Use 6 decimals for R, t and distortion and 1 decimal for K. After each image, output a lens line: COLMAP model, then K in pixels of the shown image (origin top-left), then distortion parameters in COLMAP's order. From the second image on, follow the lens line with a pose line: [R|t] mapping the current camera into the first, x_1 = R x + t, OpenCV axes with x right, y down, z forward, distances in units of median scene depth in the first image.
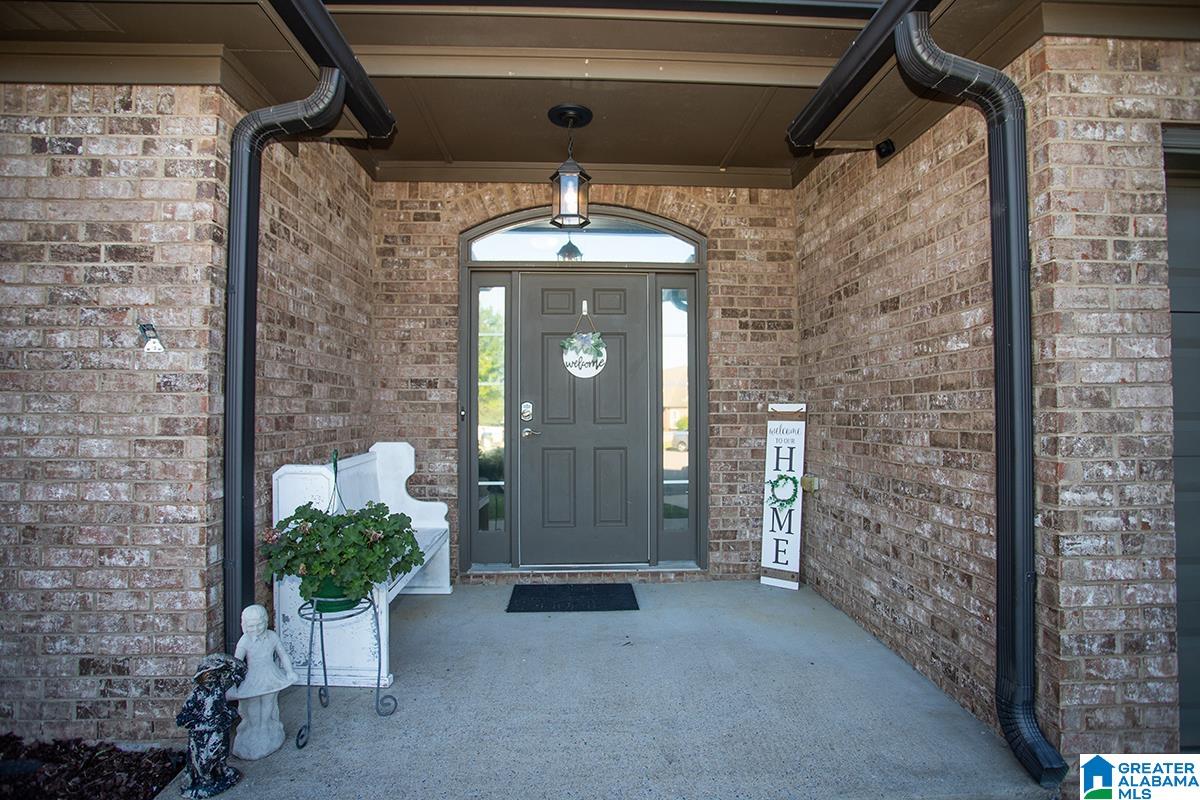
lens RADIAL K [[591.6, 0, 602.6], [0, 591.6, 400.7], [0, 0, 1]] dist [-0.070465, 0.030095]
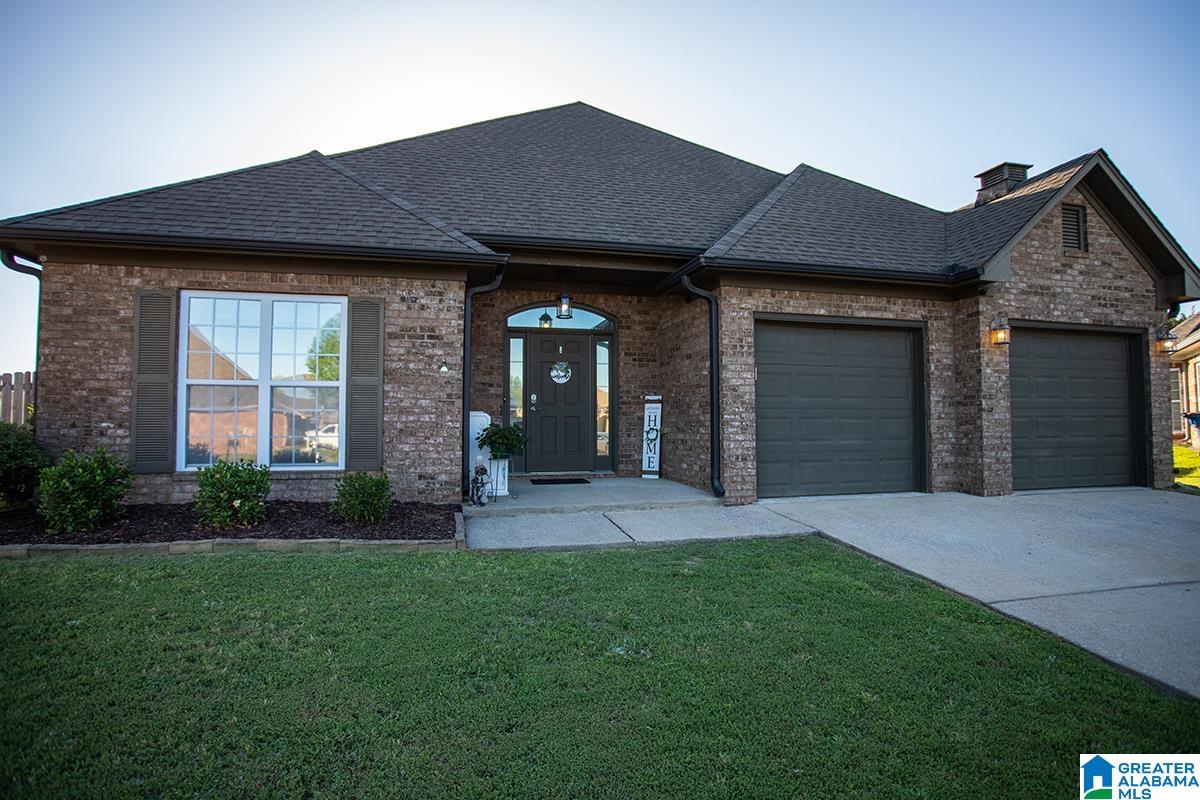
lens RADIAL K [[591.6, 0, 602.6], [0, 591.6, 400.7], [0, 0, 1]] dist [-0.070465, 0.030095]
pose [[0.981636, 0.007649, 0.190608, -0.553705], [-0.004069, 0.999808, -0.019166, 0.123686], [-0.190718, 0.018038, 0.981479, -2.127351]]
